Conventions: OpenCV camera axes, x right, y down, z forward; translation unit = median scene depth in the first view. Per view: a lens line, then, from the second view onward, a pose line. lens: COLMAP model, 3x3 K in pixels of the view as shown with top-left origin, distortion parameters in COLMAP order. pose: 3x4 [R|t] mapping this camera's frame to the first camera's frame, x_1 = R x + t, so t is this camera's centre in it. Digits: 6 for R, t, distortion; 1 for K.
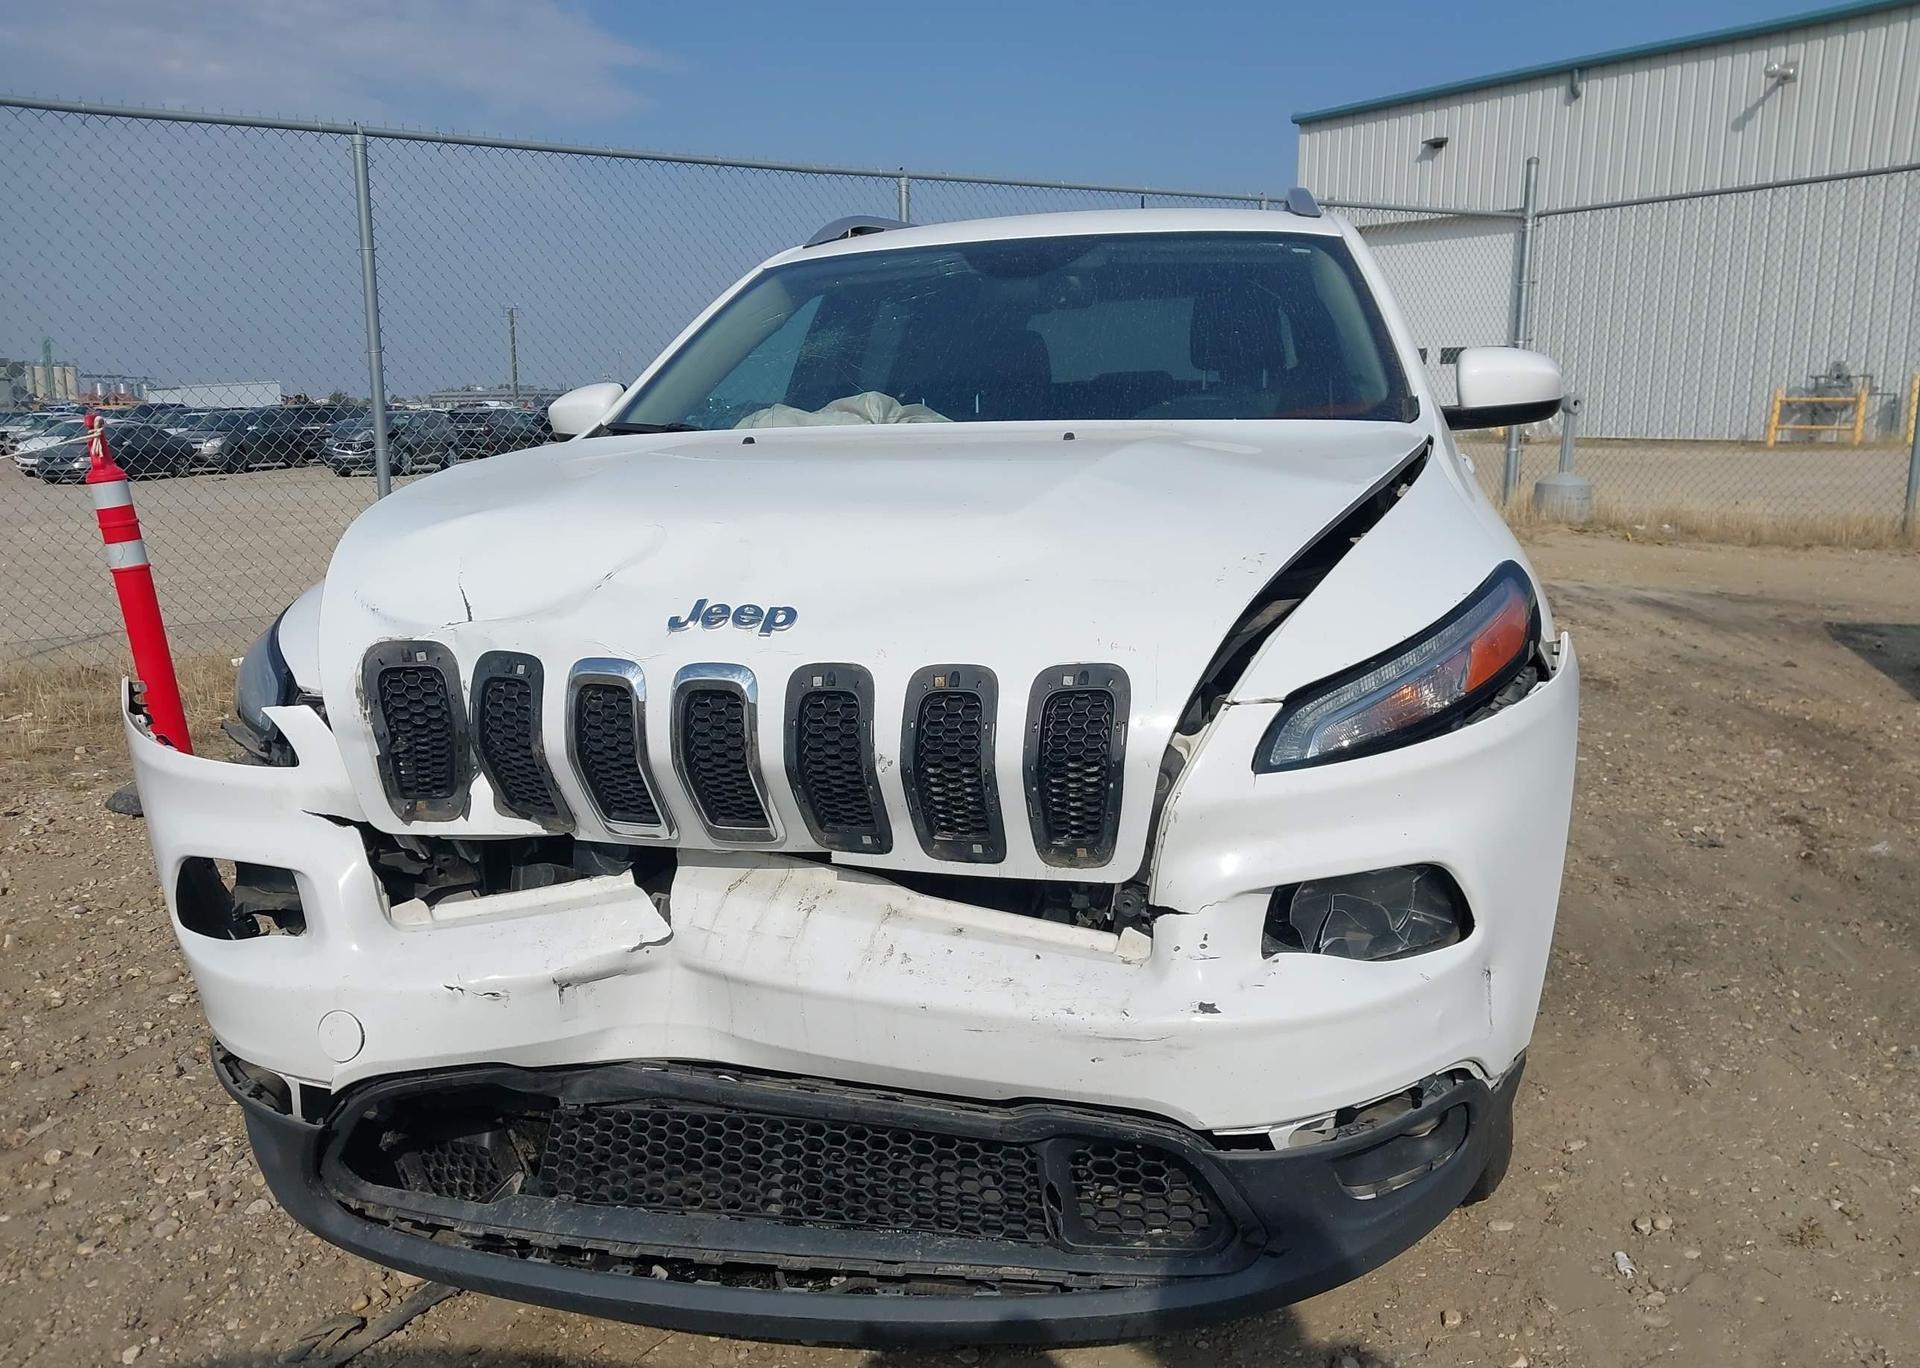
lens RADIAL K [[1460.1, 0, 920.5], [0, 1460.1, 748.0], [0, 0, 1]] dist [0.038611, -0.041592]
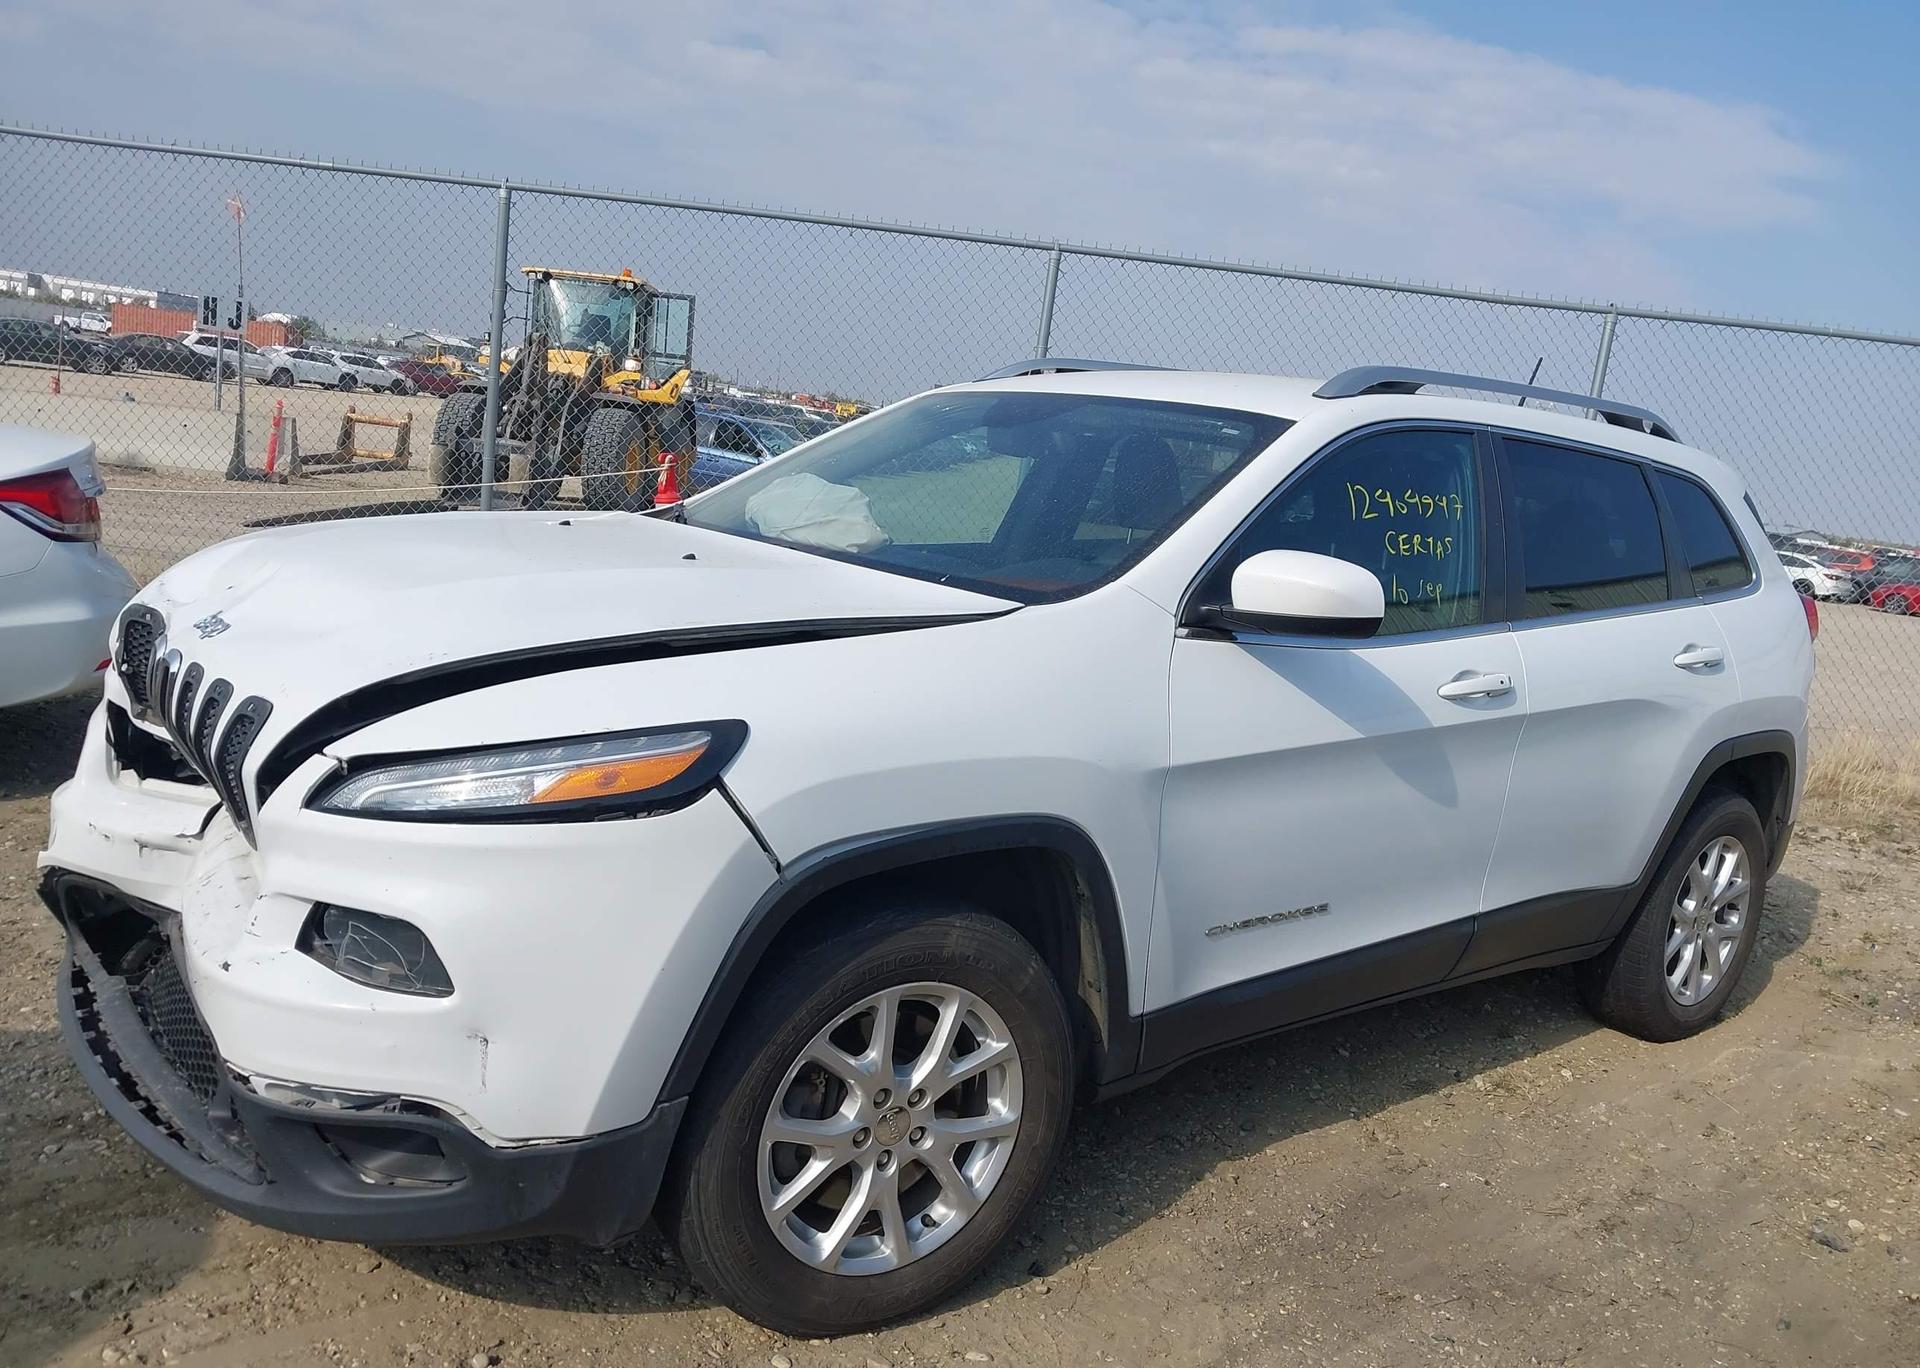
lens RADIAL K [[1460.1, 0, 967.9], [0, 1460.1, 725.7], [0, 0, 1]] dist [0.038611, -0.041592]
pose [[0.793177, 0.223850, -0.566358, 1.242748], [-0.262277, 0.964890, 0.014053, -0.198315], [0.549619, 0.137396, 0.824040, 0.203556]]
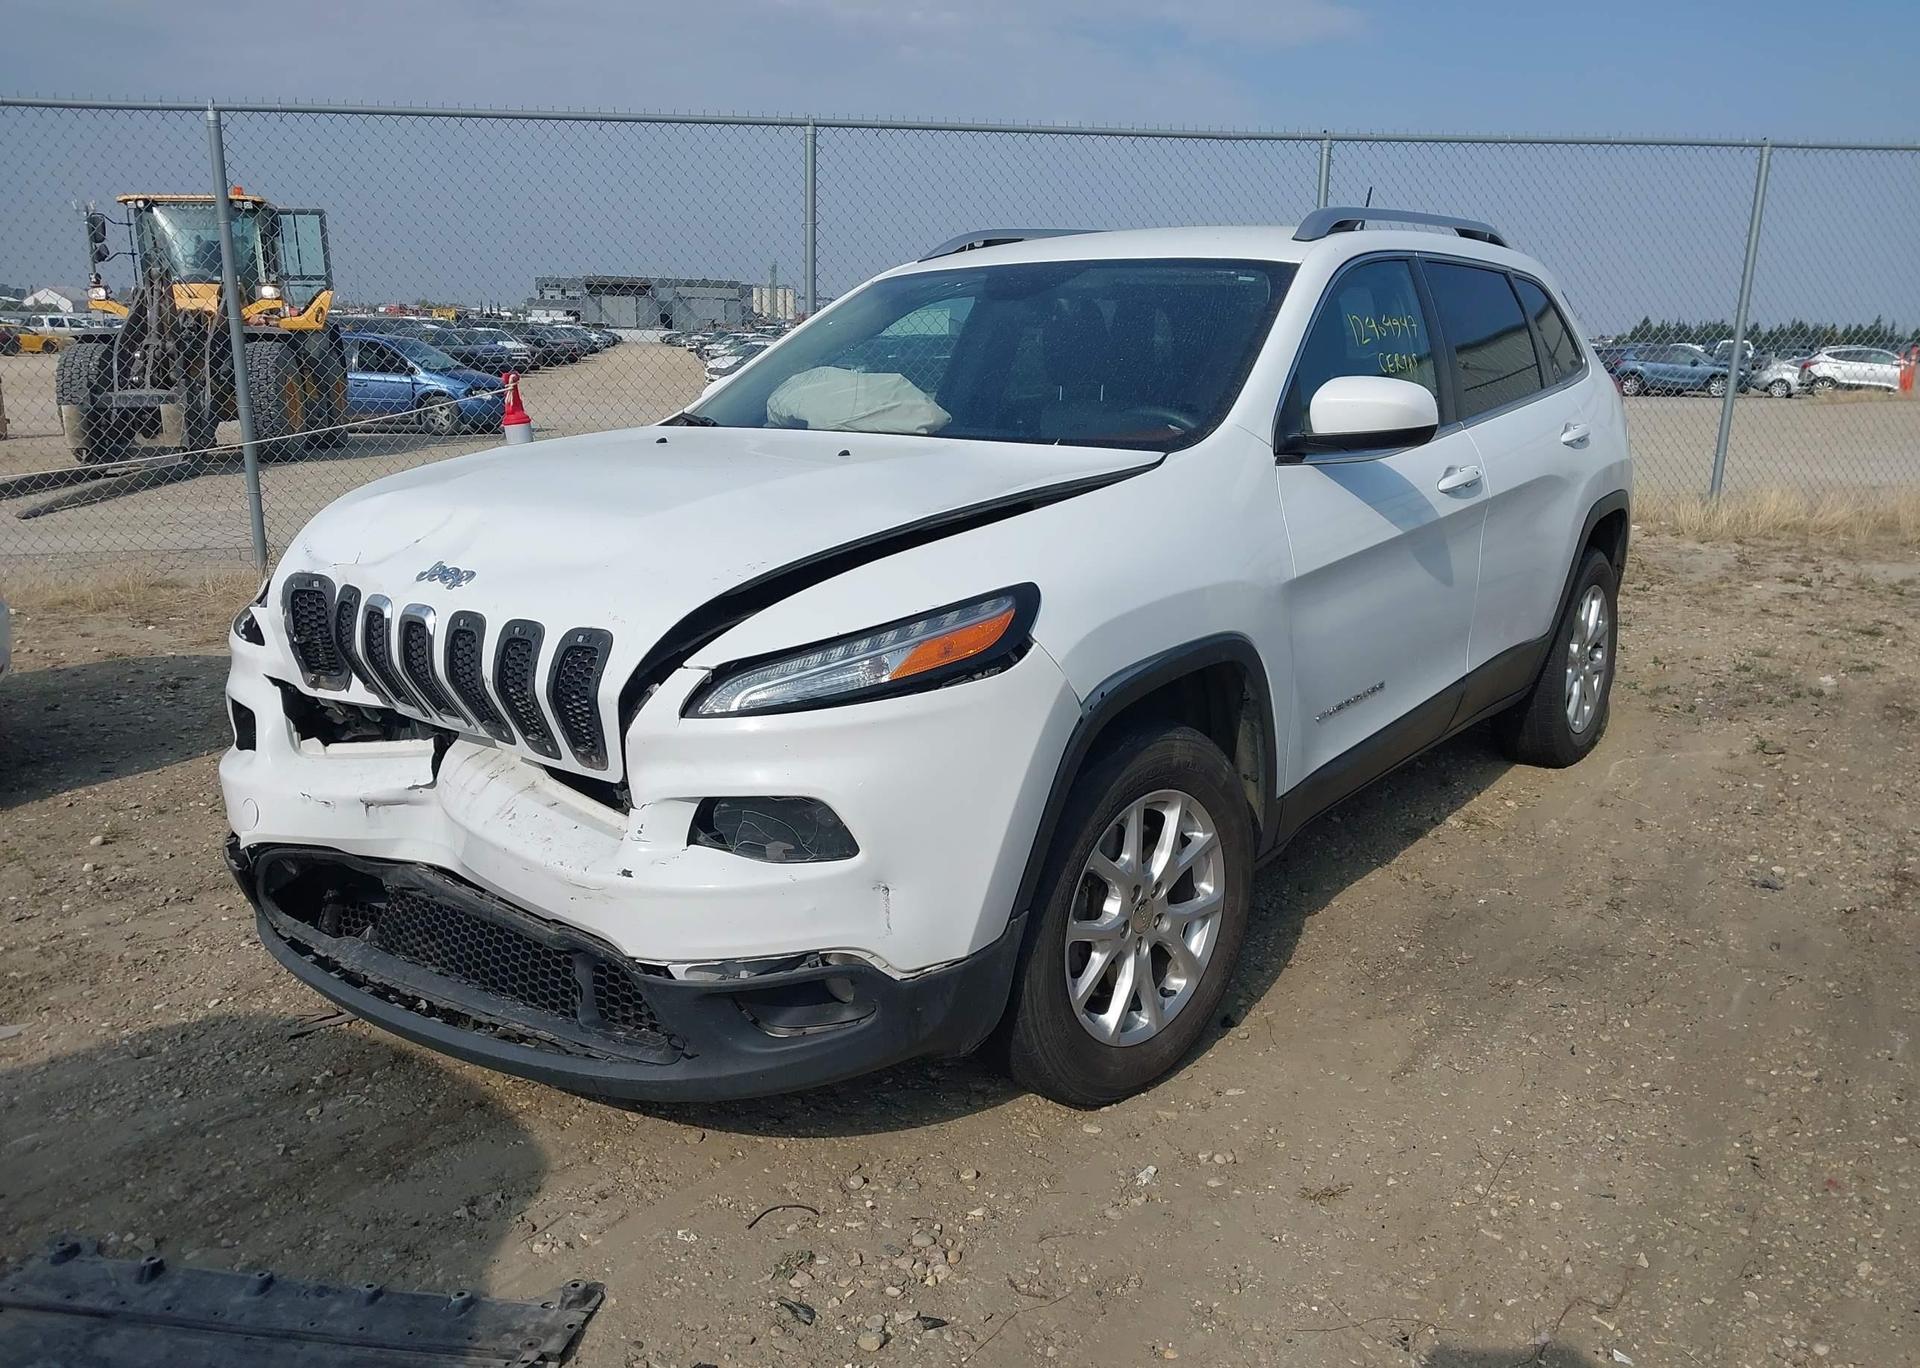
lens RADIAL K [[1460.1, 0, 936.9], [0, 1460.1, 734.3], [0, 0, 1]] dist [0.038611, -0.041592]
pose [[0.915695, 0.125454, -0.381791, 0.880458], [-0.110315, 0.991999, 0.061381, -0.072101], [0.386437, -0.014089, 0.922208, -0.195093]]
